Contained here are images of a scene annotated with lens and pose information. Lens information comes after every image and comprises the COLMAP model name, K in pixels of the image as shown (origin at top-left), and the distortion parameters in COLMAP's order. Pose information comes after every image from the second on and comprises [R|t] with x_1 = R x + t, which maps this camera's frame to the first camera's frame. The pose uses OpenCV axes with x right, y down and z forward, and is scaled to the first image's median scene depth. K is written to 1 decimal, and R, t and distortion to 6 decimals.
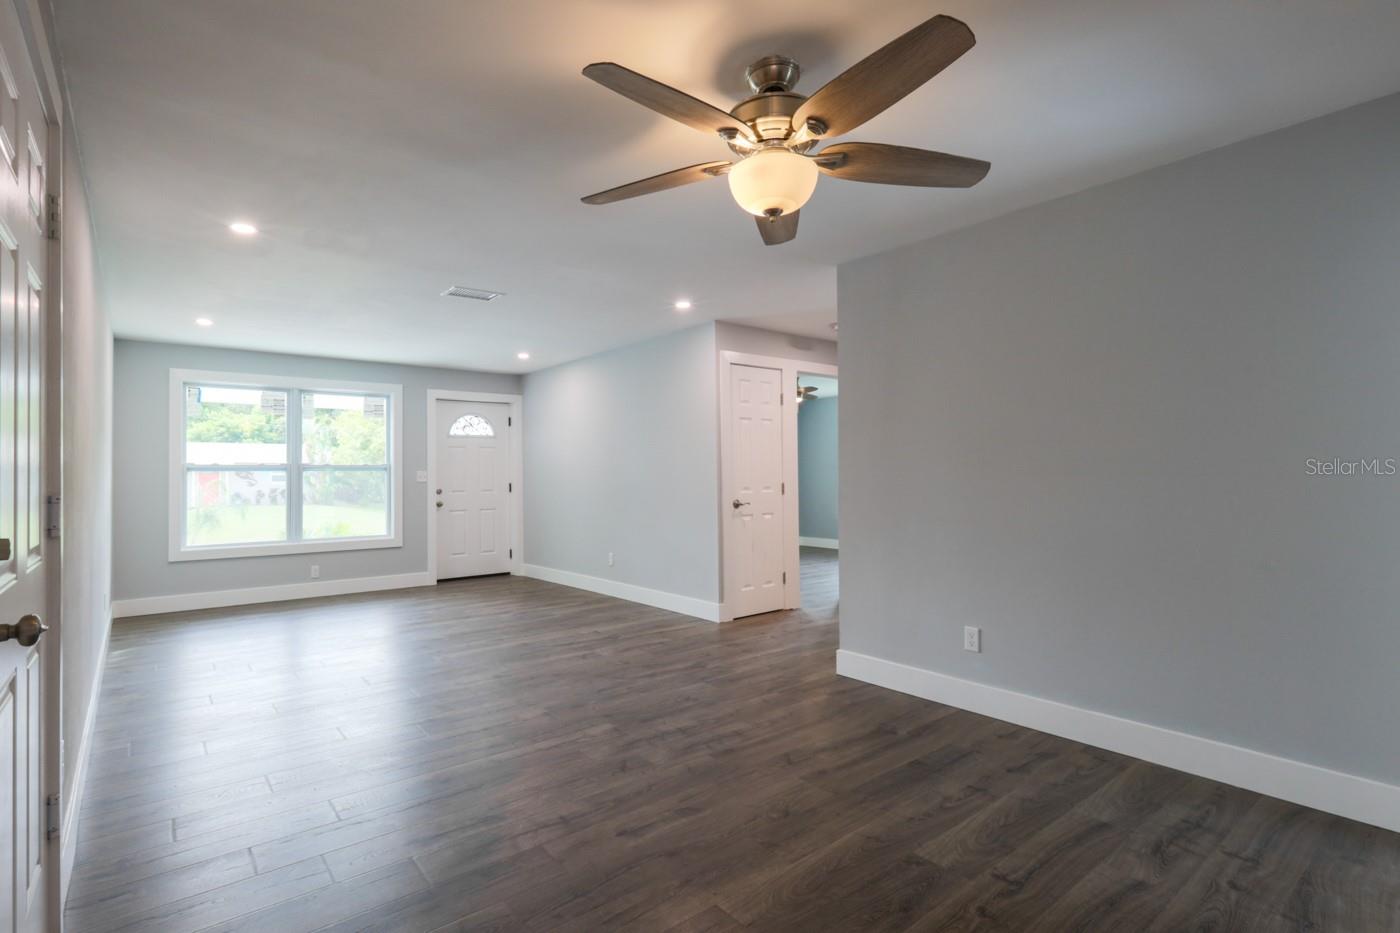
lens RADIAL K [[687.5, 0, 697.6], [0, 687.5, 468.7], [0, 0, 1]] dist [-0.003939, 0.001605]
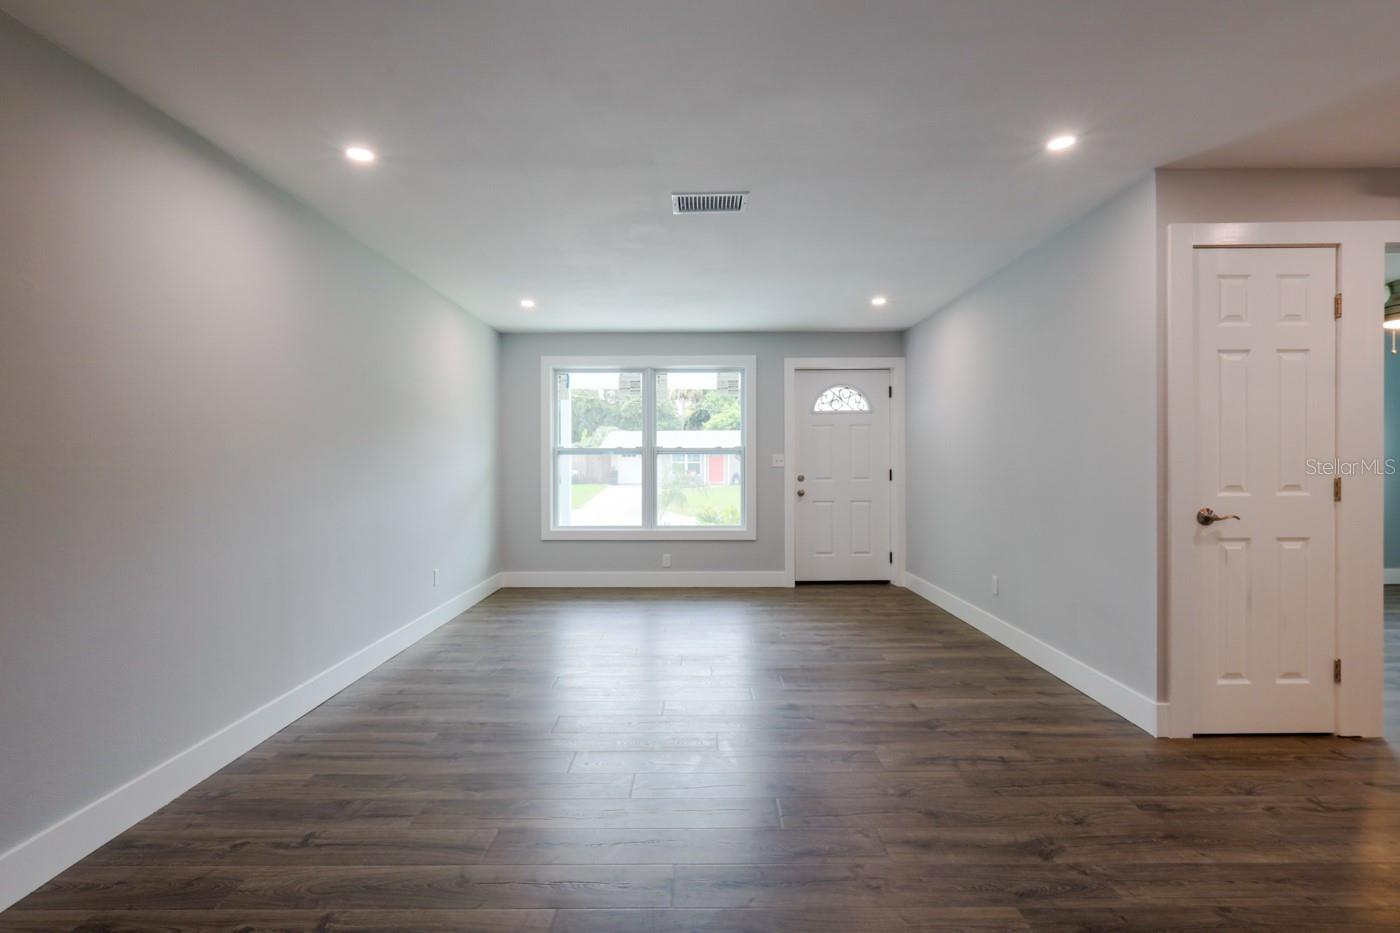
lens RADIAL K [[687.5, 0, 690.5], [0, 687.5, 470.0], [0, 0, 1]] dist [-0.003939, 0.001605]
pose [[0.764464, 0.014109, -0.644512, 0.078746], [0.002400, 0.999691, 0.024731, 0.001652], [0.644662, -0.020452, 0.764194, 0.298564]]
